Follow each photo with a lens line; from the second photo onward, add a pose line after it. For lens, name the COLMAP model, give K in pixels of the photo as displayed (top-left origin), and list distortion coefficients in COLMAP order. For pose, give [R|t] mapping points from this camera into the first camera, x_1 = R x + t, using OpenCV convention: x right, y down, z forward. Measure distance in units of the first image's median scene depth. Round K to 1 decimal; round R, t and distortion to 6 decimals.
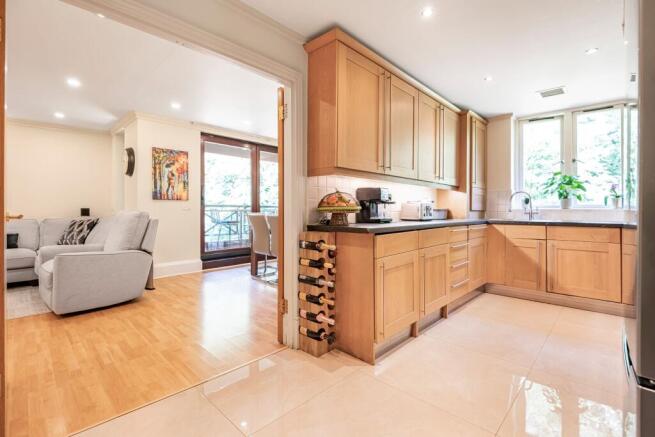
lens RADIAL K [[303.4, 0, 329.9], [0, 303.4, 208.0], [0, 0, 1]] dist [-0.008103, -0.000412]
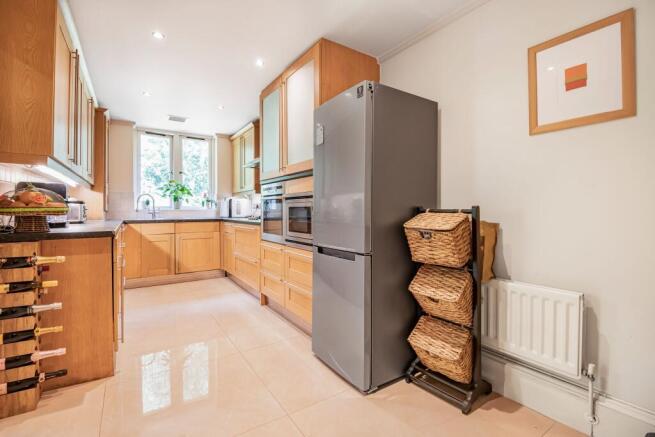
lens RADIAL K [[303.4, 0, 329.9], [0, 303.4, 208.0], [0, 0, 1]] dist [-0.008103, -0.000412]
pose [[0.214155, 0.001111, 0.976799, -0.374436], [-0.003028, 0.999995, -0.000473, -0.003778], [-0.976795, -0.002856, 0.214158, 0.082626]]
